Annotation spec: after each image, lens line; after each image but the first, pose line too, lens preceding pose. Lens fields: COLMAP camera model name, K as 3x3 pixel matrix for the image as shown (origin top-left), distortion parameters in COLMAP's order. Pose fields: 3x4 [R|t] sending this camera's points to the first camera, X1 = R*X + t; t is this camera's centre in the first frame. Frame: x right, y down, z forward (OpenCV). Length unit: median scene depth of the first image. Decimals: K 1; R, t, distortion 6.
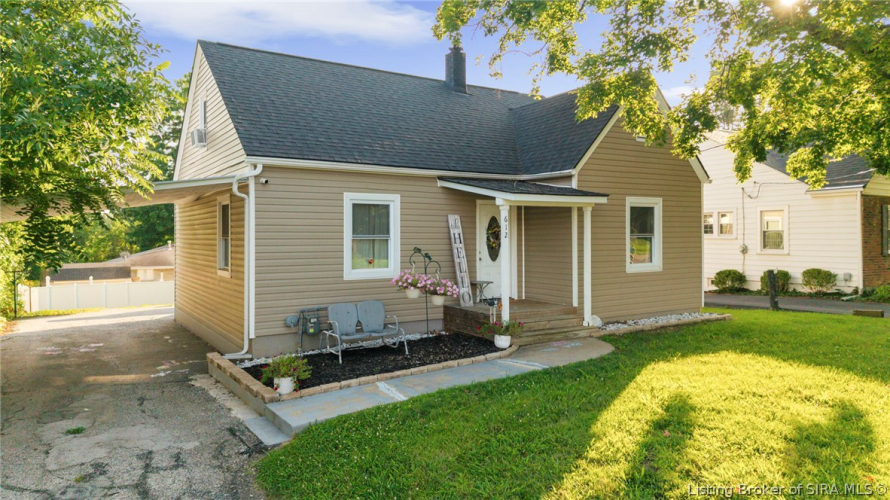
lens RADIAL K [[584.6, 0, 442.9], [0, 584.6, 242.4], [0, 0, 1]] dist [0.001325, -0.001741]
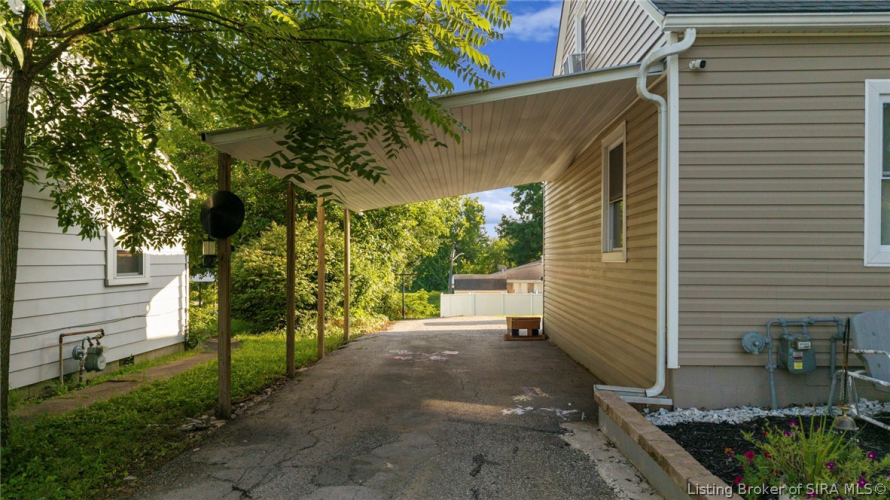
lens RADIAL K [[584.6, 0, 442.9], [0, 584.6, 242.4], [0, 0, 1]] dist [0.001325, -0.001741]
pose [[0.820833, -0.011371, -0.571055, -0.181505], [-0.011472, 0.999272, -0.036387, 0.067509], [0.571053, 0.036419, 0.820105, 0.416397]]
